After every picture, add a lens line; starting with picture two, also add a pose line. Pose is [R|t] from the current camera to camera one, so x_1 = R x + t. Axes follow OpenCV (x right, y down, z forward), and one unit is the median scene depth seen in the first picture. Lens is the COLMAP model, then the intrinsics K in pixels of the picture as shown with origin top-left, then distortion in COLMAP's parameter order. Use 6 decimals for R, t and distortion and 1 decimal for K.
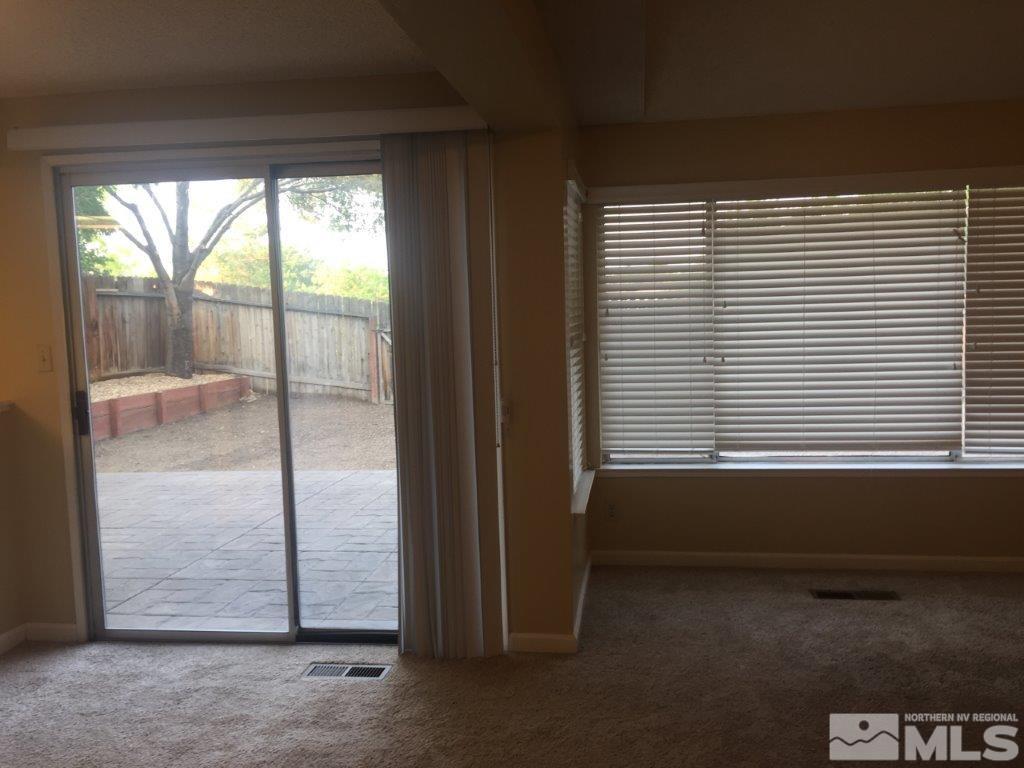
lens RADIAL K [[883.8, 0, 519.2], [0, 883.8, 377.7], [0, 0, 1]] dist [0.066550, -0.077671]
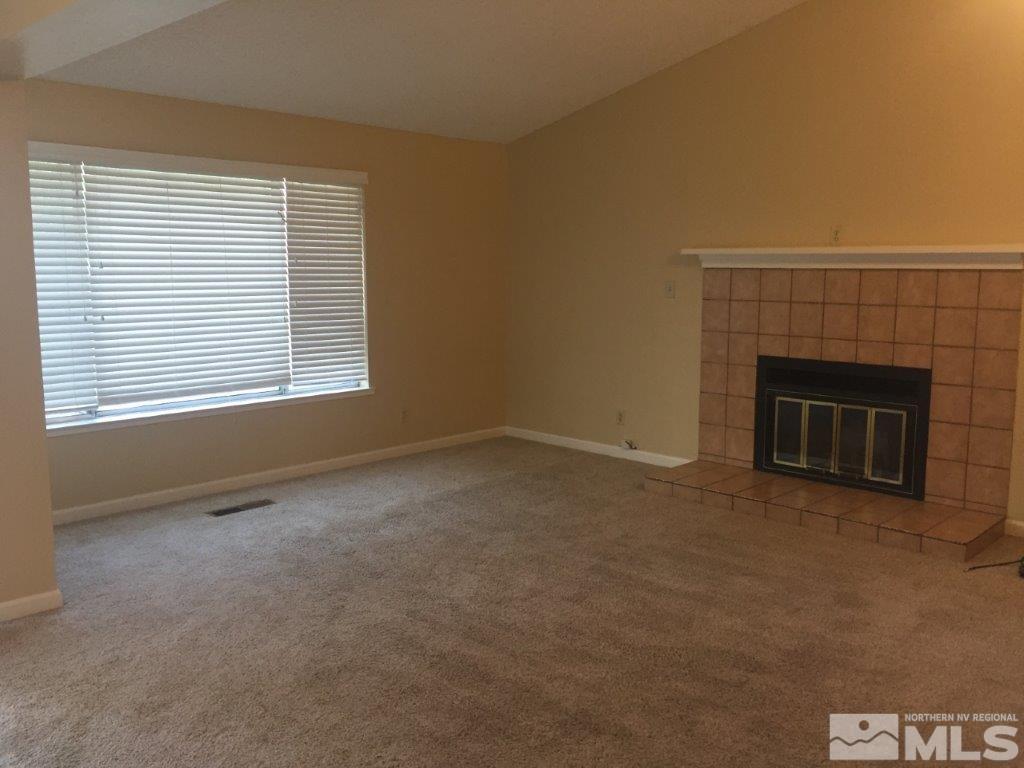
lens RADIAL K [[883.8, 0, 519.2], [0, 883.8, 377.7], [0, 0, 1]] dist [0.066550, -0.077671]
pose [[0.579944, -0.075133, 0.811184, -0.359737], [0.046502, 0.997168, 0.059113, 0.010836], [-0.813328, 0.003439, 0.581795, -0.017435]]
